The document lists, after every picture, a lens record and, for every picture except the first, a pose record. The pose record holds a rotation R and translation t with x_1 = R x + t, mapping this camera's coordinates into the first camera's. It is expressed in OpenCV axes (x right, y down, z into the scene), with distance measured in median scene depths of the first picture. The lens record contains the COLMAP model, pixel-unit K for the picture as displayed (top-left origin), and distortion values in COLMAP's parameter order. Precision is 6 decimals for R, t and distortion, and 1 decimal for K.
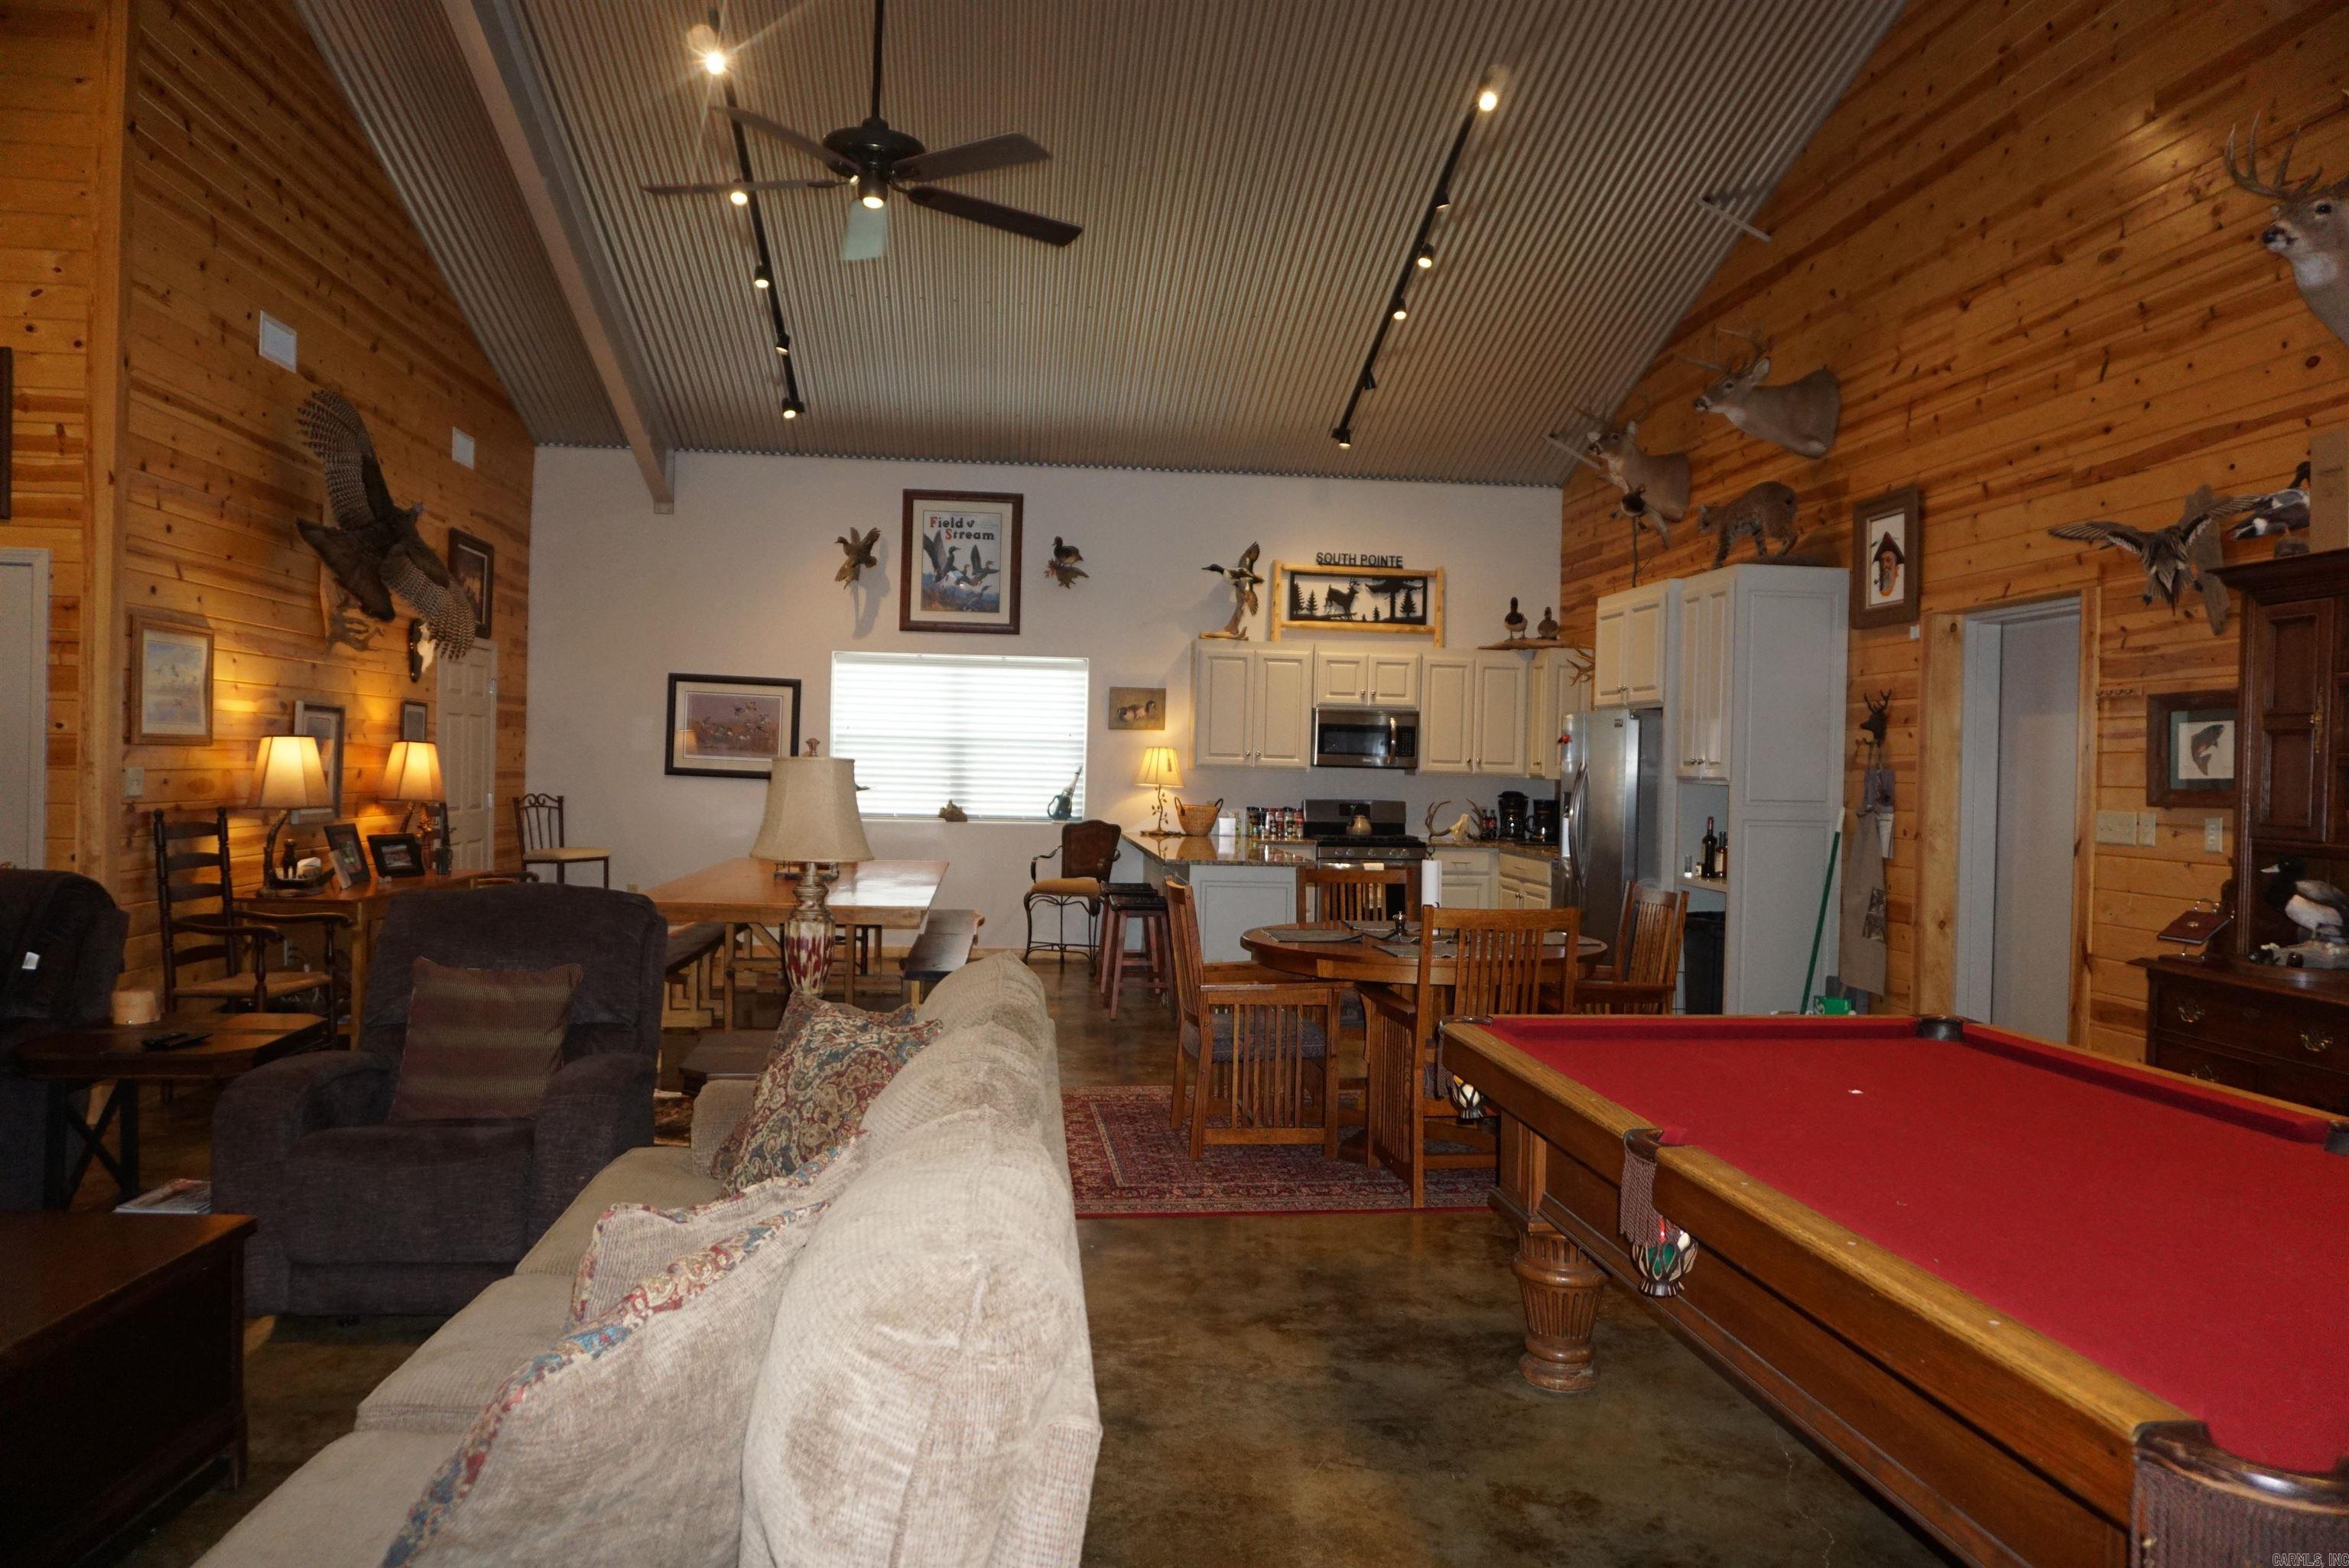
lens RADIAL K [[1561.5, 0, 1172.3], [0, 1561.5, 790.0], [0, 0, 1]] dist [-0.054695, 0.034722]
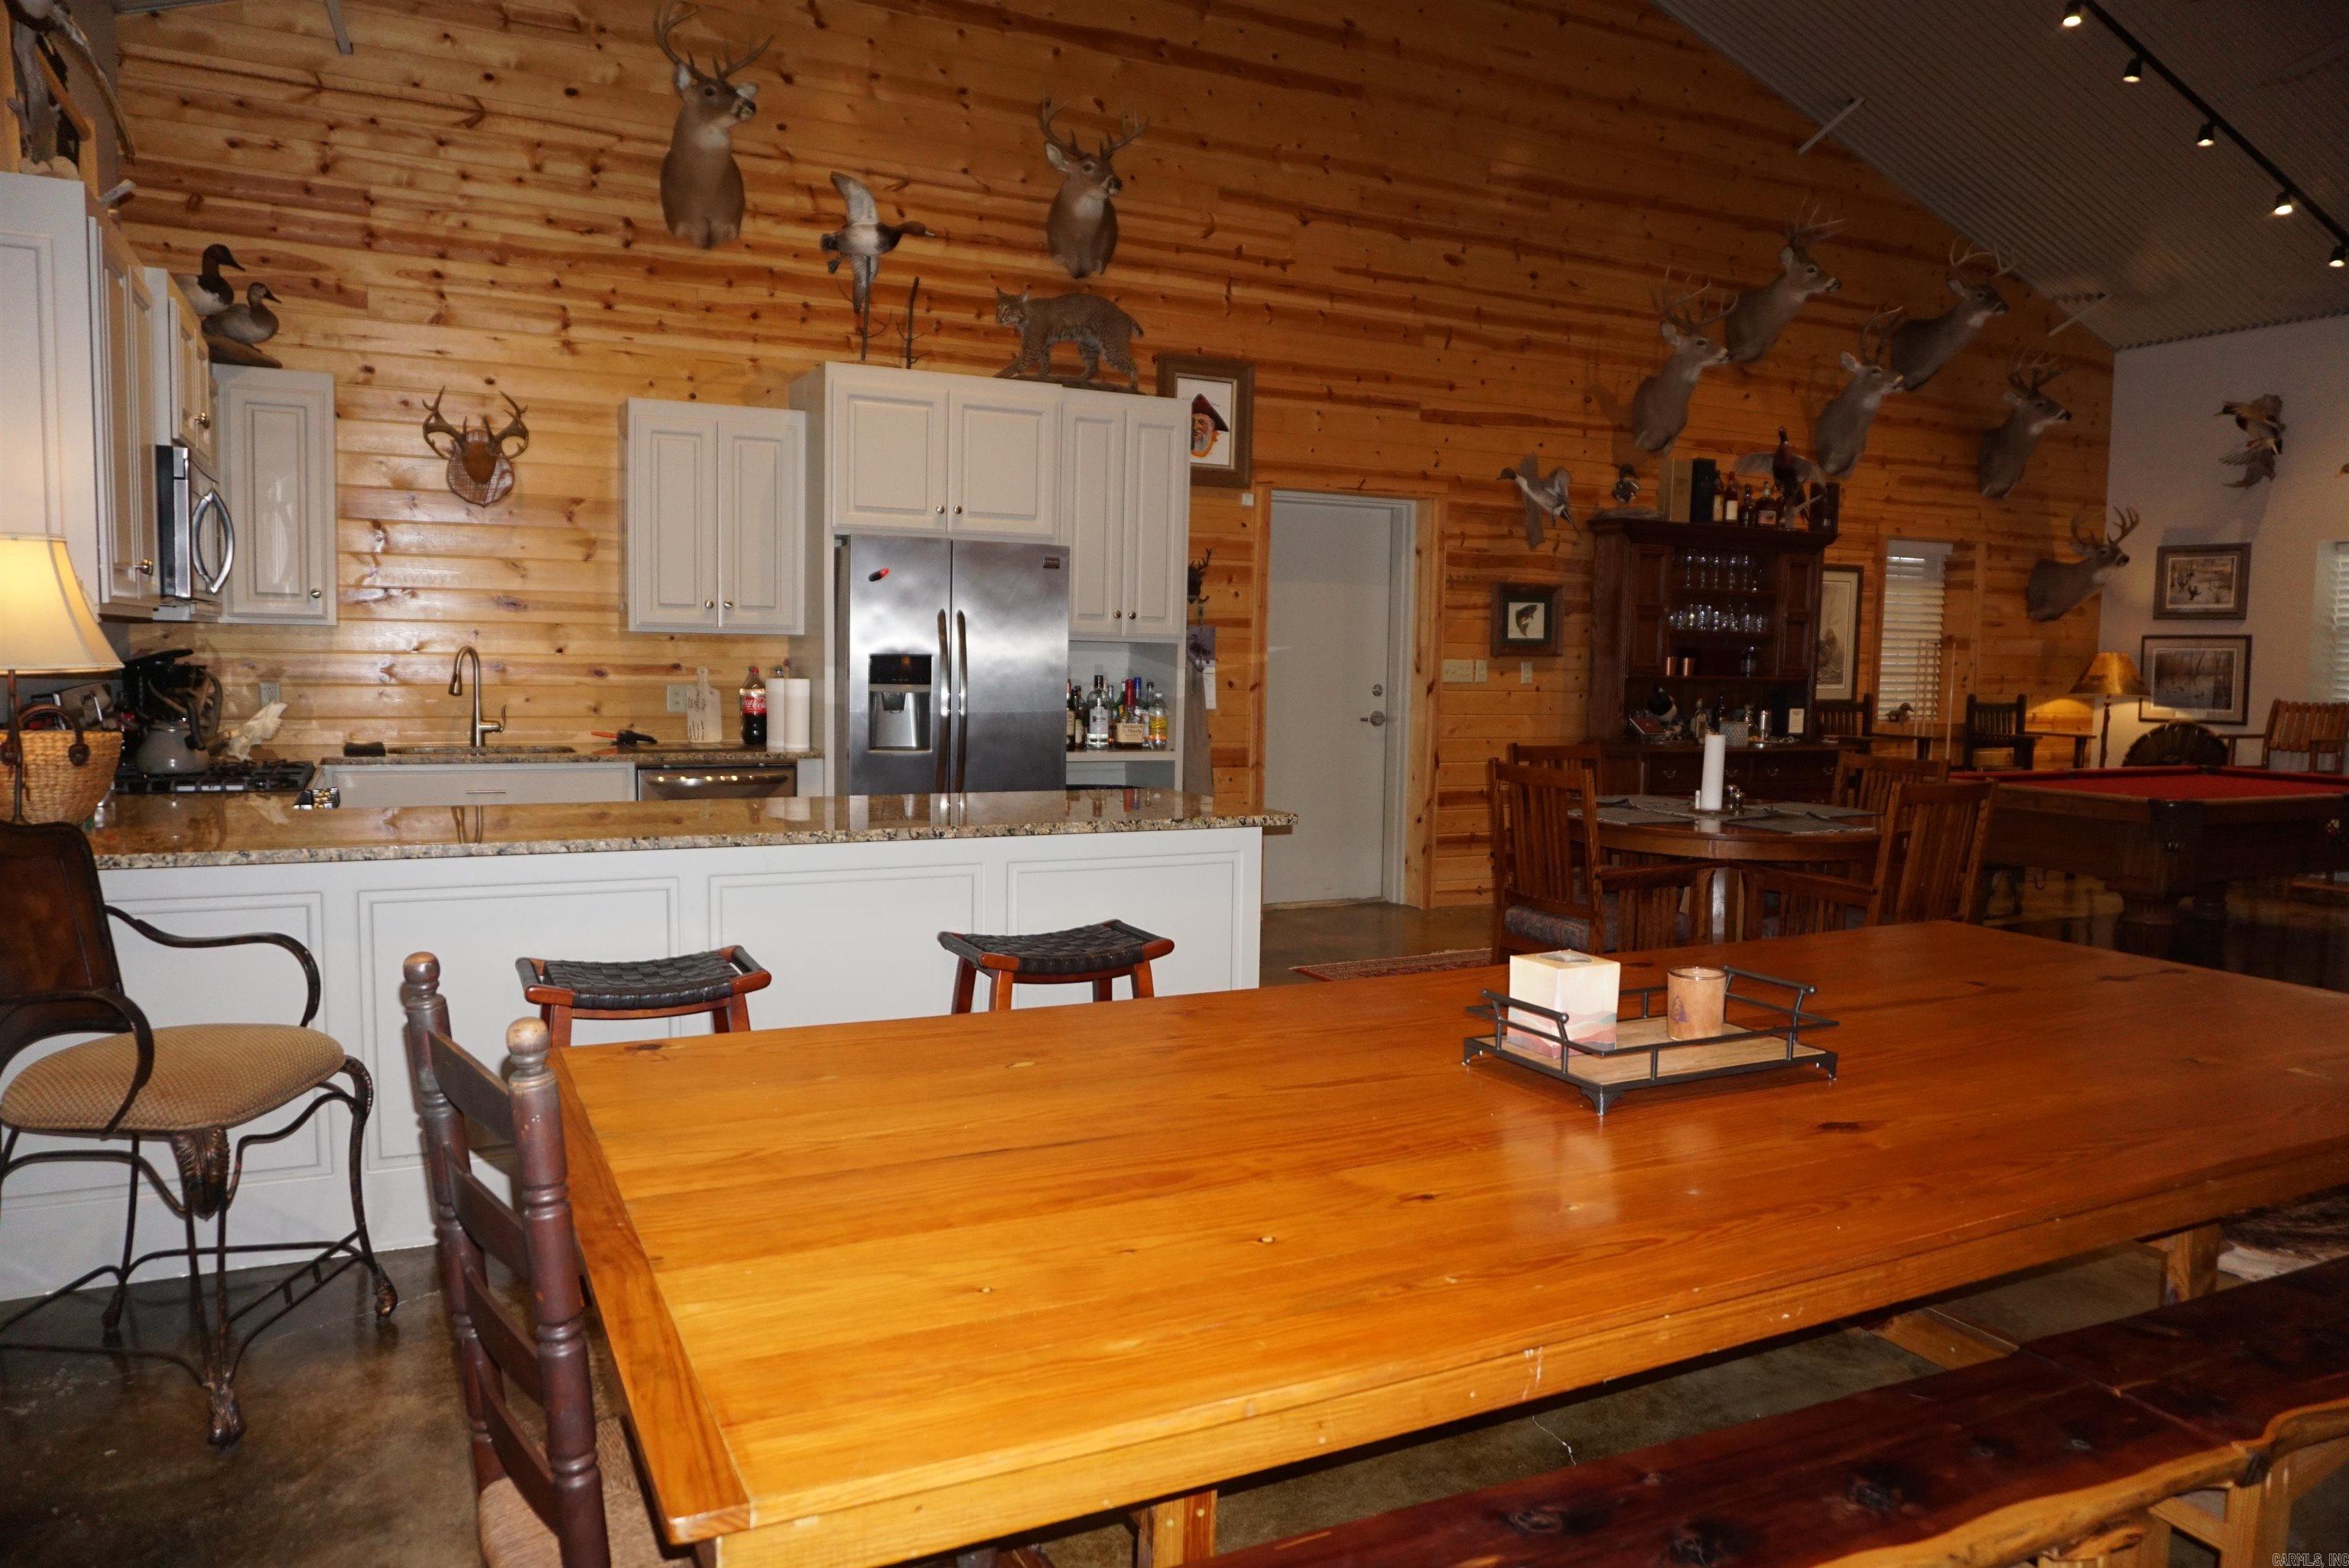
lens RADIAL K [[1569.4, 0, 1178.3], [0, 1569.4, 786.7], [0, 0, 1]] dist [-0.053667, 0.035148]
pose [[-0.346743, -0.111290, 0.931334, -0.416152], [-0.014798, 0.993462, 0.113204, -0.018836], [-0.937843, 0.025471, -0.346123, 1.074959]]
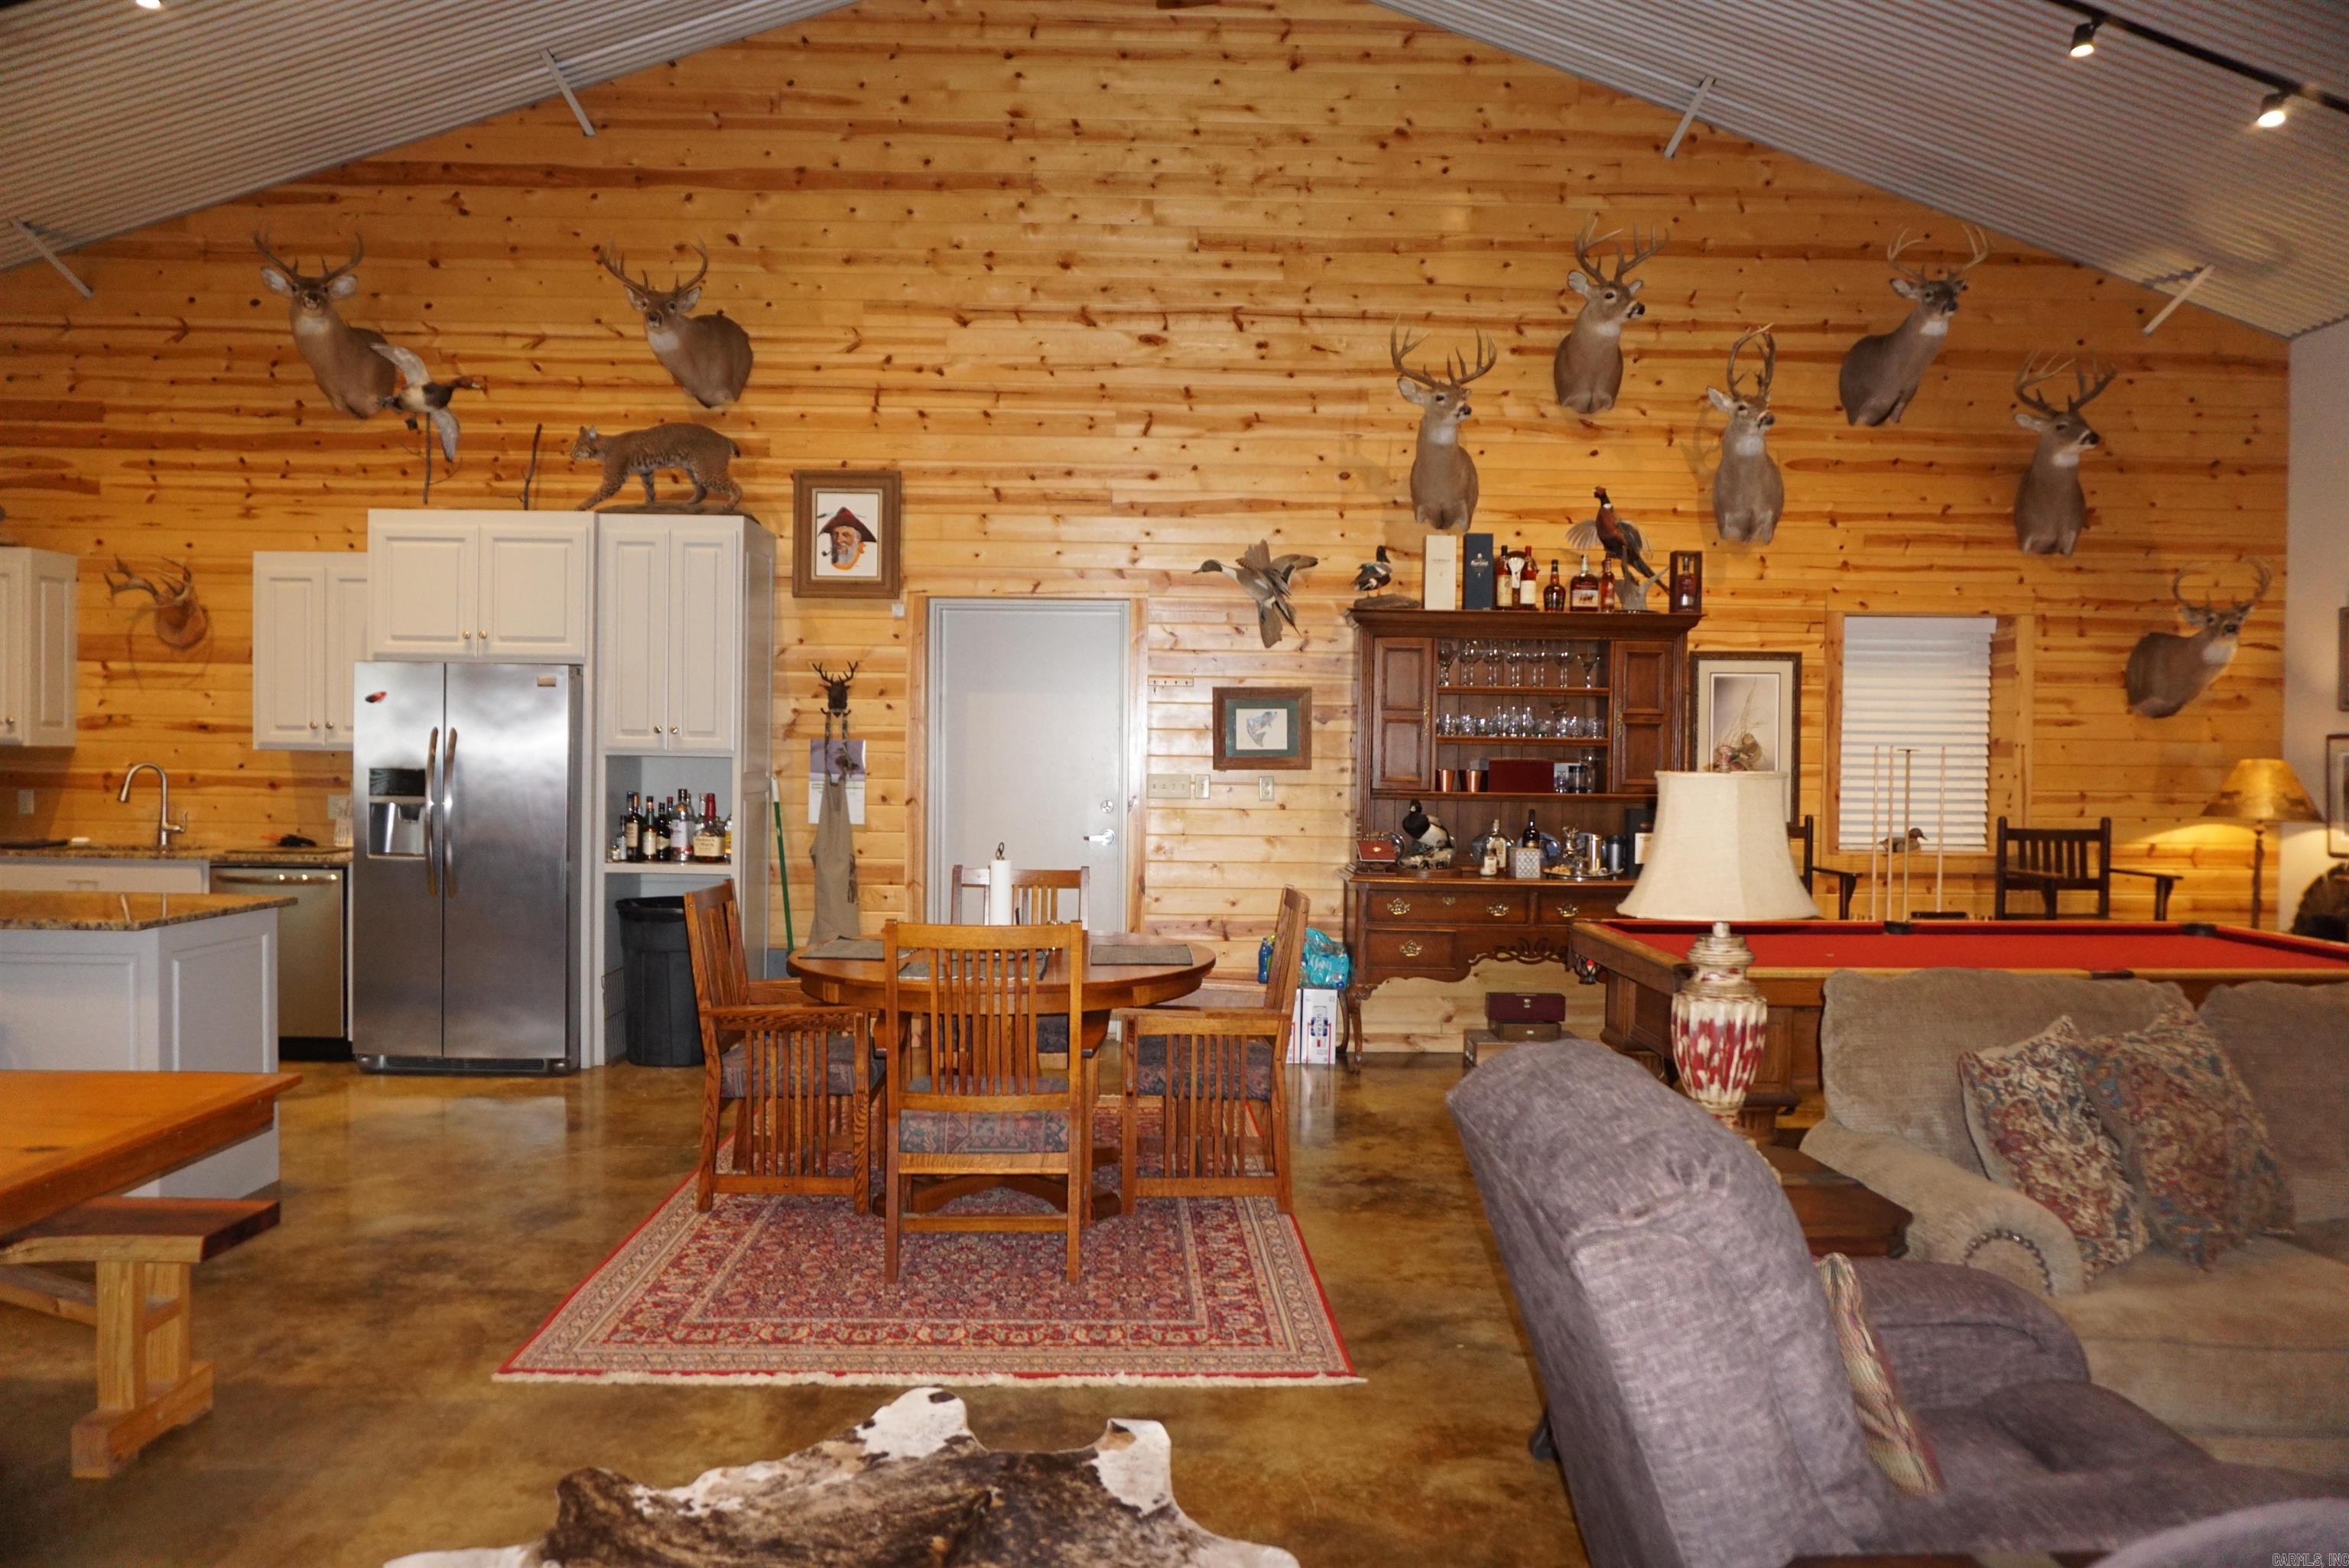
lens RADIAL K [[1561.5, 0, 1172.3], [0, 1561.5, 790.0], [0, 0, 1]] dist [-0.054695, 0.034722]
pose [[0.091186, -0.044351, 0.994846, -0.430264], [0.002410, 0.999015, 0.044316, -0.019025], [-0.995831, -0.001644, 0.091203, 0.535047]]
